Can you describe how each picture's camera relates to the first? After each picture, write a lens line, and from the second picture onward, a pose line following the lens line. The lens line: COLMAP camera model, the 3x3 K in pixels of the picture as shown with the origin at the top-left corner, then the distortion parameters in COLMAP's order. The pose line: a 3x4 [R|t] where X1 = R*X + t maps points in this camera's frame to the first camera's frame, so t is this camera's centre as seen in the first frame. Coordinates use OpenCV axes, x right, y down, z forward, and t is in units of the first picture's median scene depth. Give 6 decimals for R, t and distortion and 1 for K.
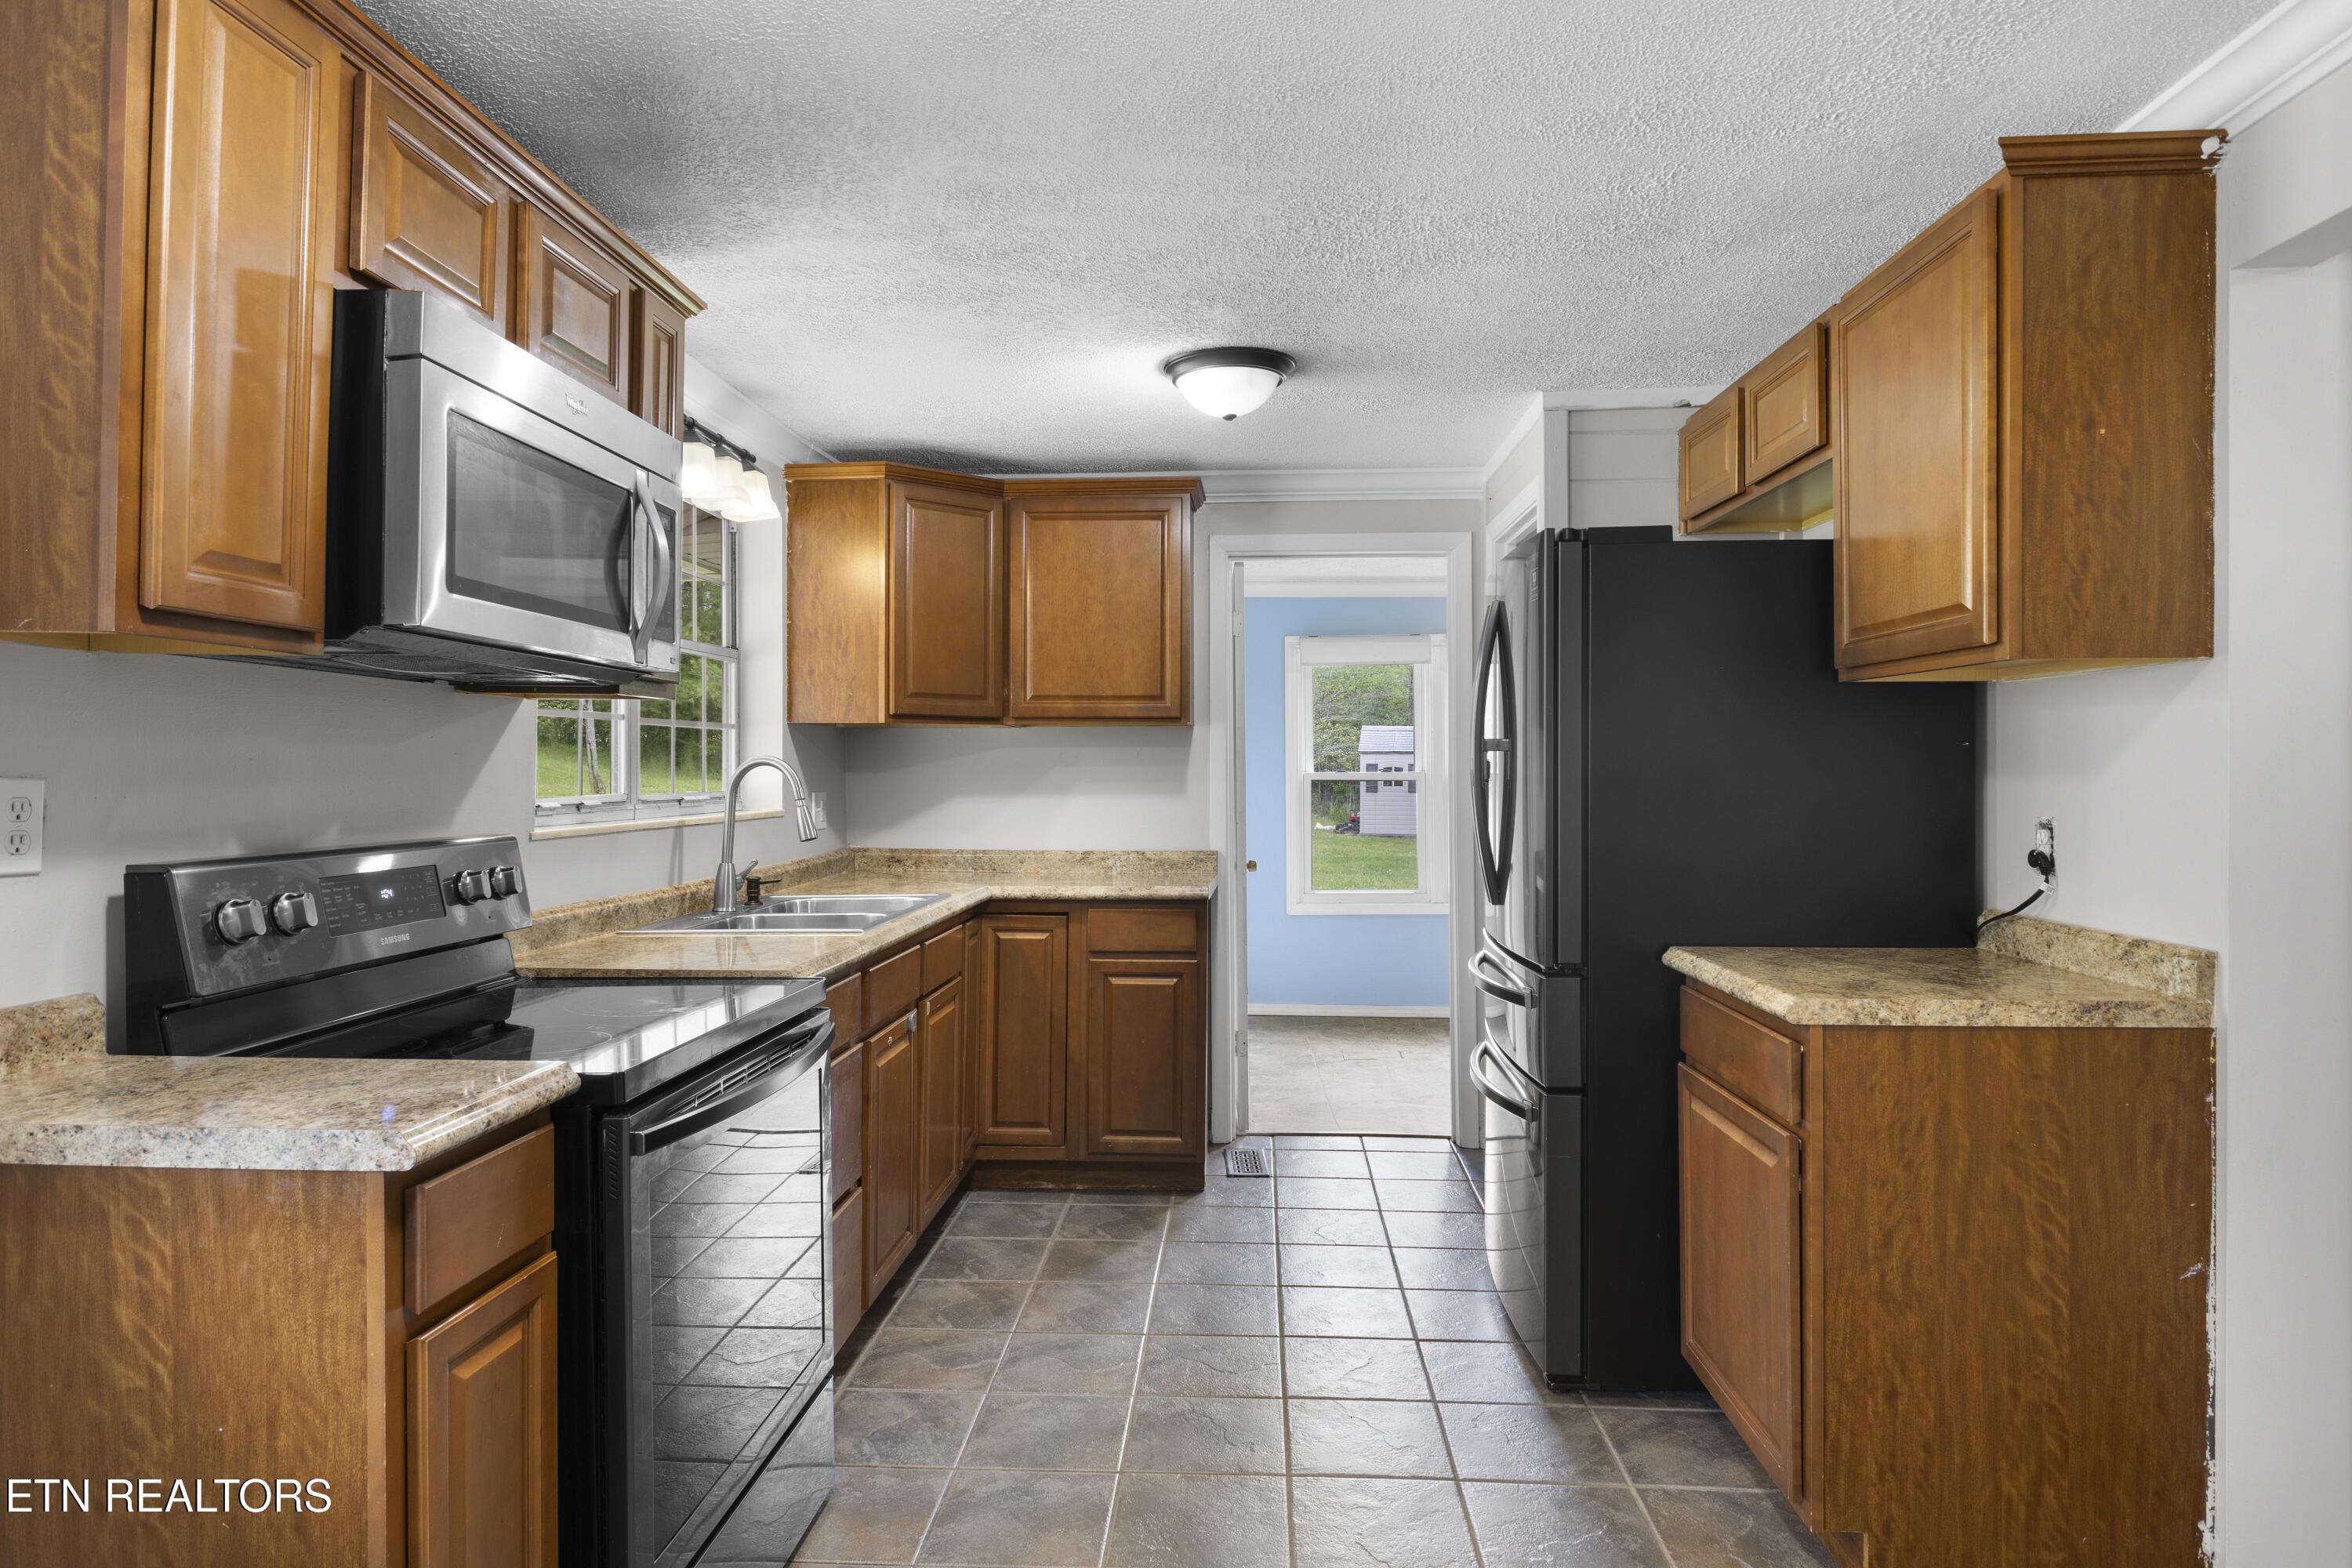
lens RADIAL K [[1357.4, 0, 1170.5], [0, 1357.4, 775.9], [0, 0, 1]] dist [0.003954, -0.001813]
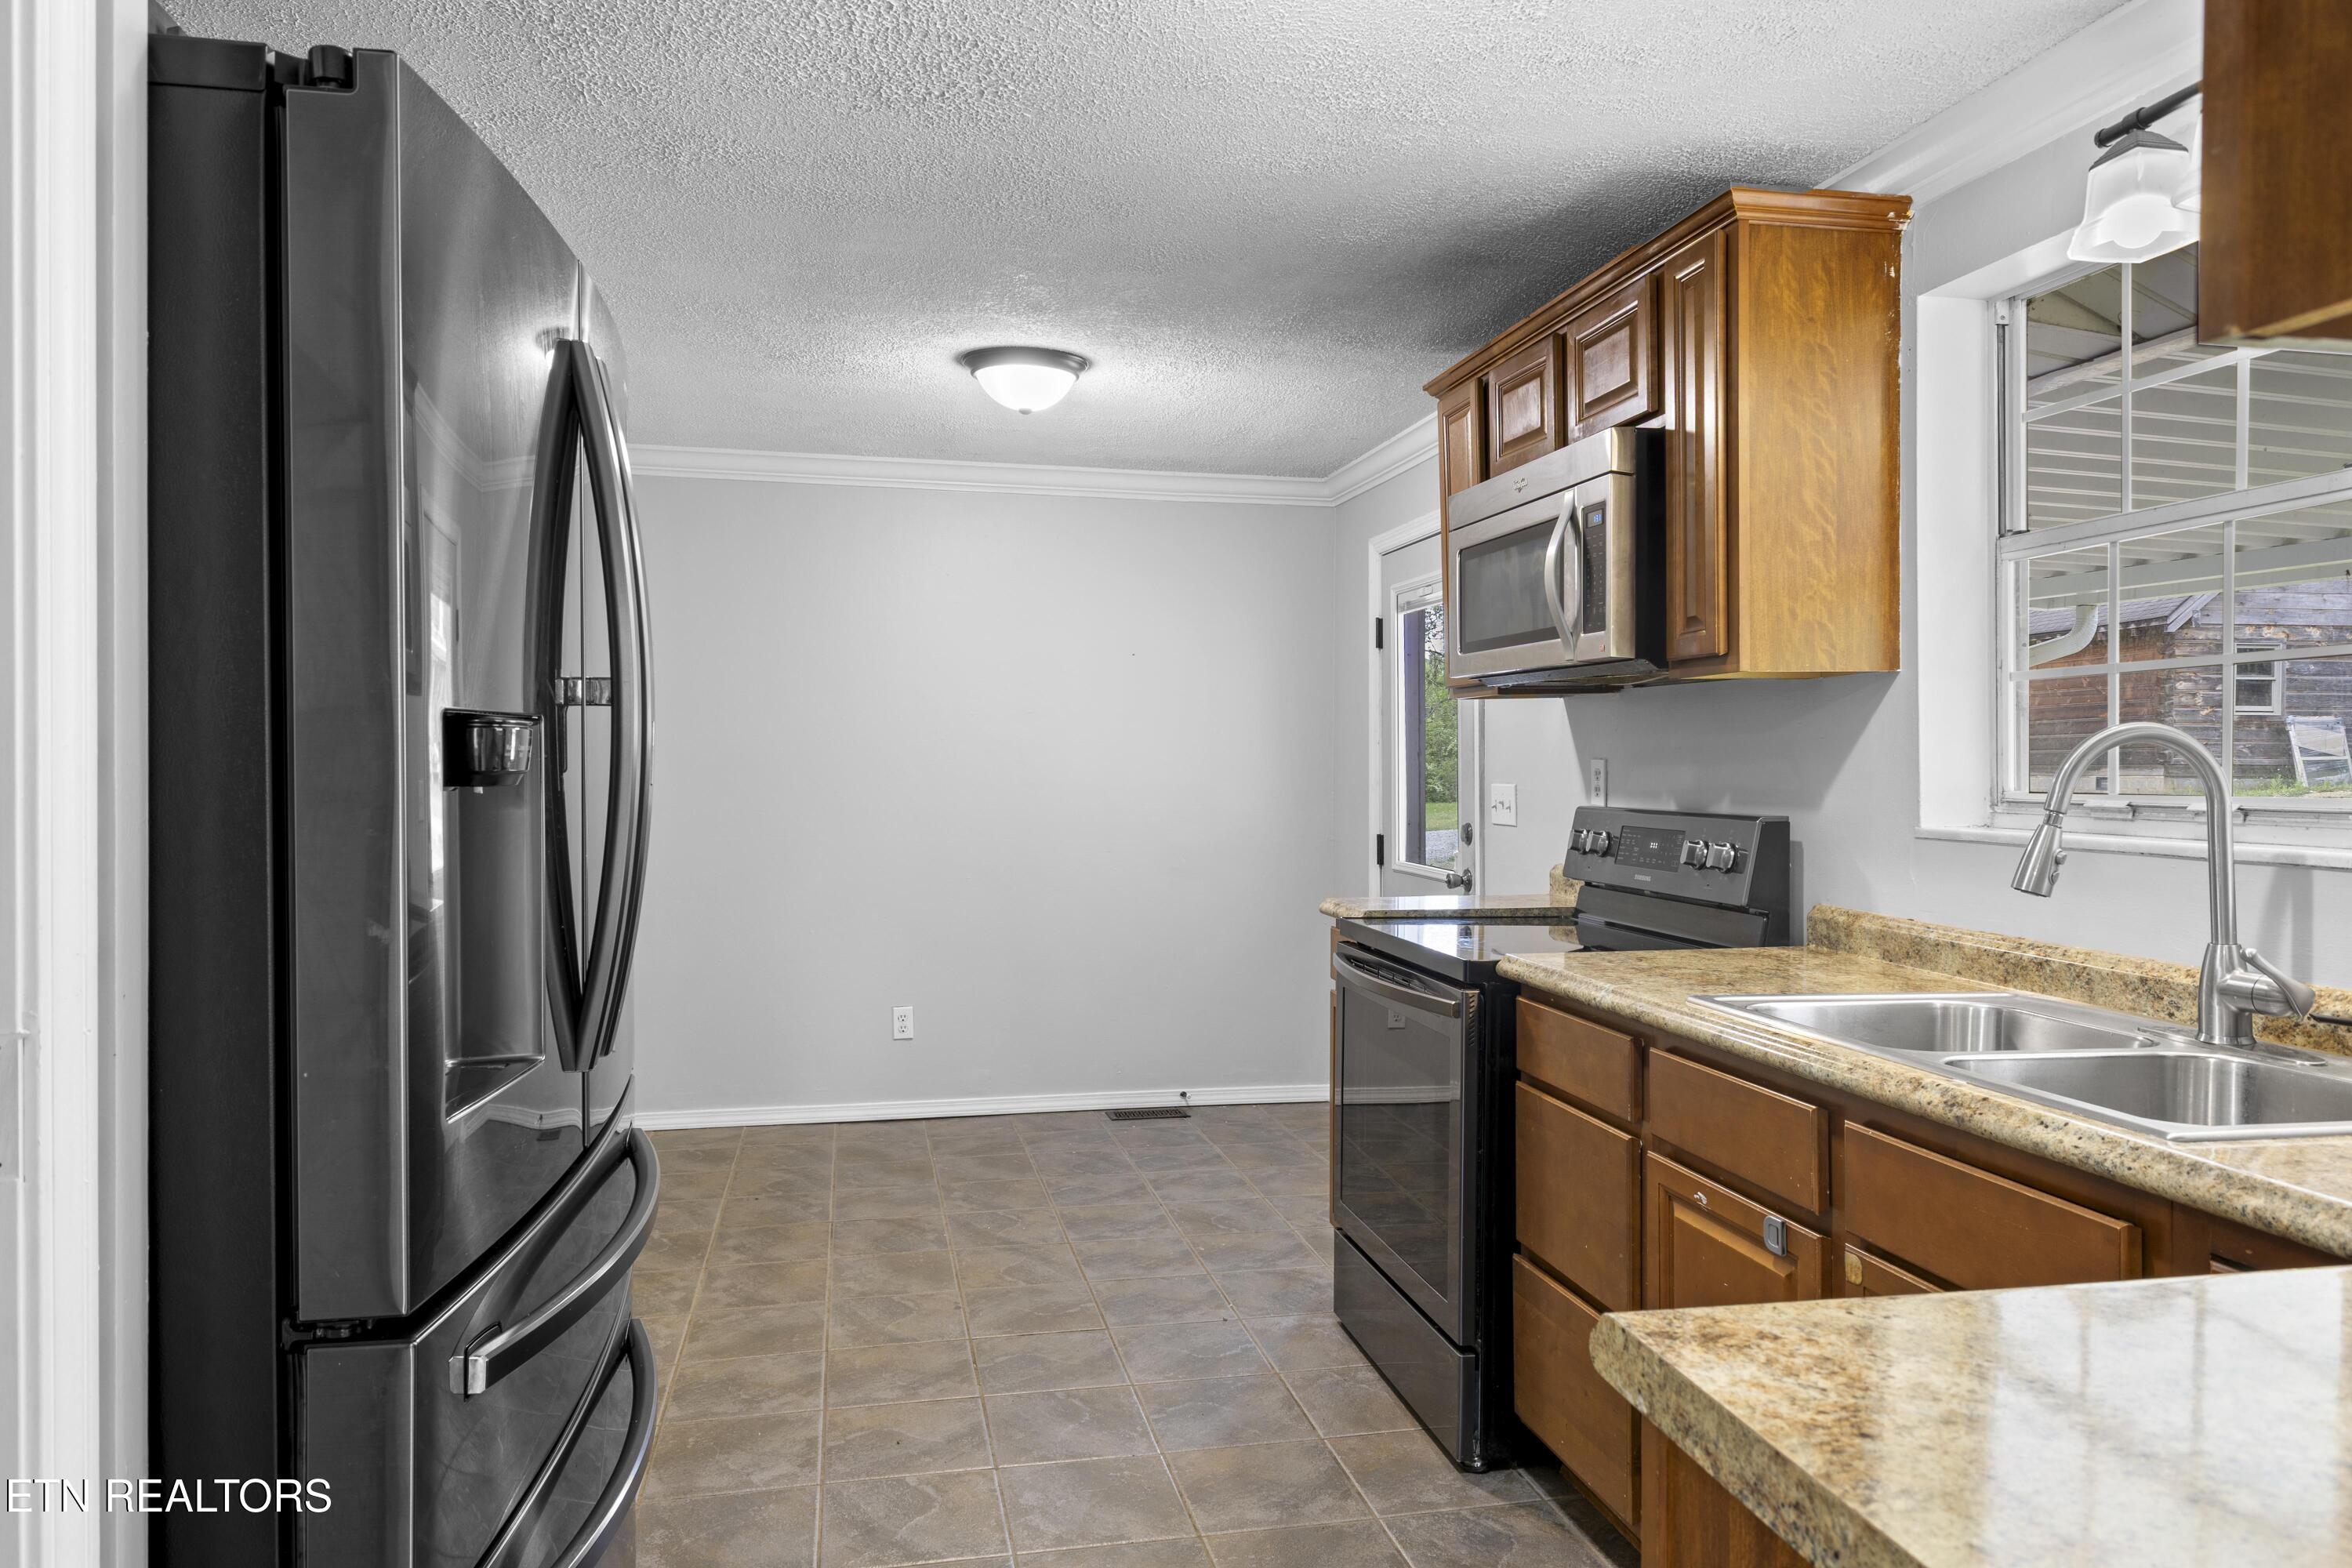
lens RADIAL K [[1513.9, 0, 1183.8], [0, 1513.9, 767.1], [0, 0, 1]] dist [0.001207, 0.000281]
pose [[-0.961921, 0.001066, -0.273327, 0.275085], [-0.001667, 0.999951, 0.009765, -0.005668], [0.273324, 0.009849, -0.961872, 2.181107]]
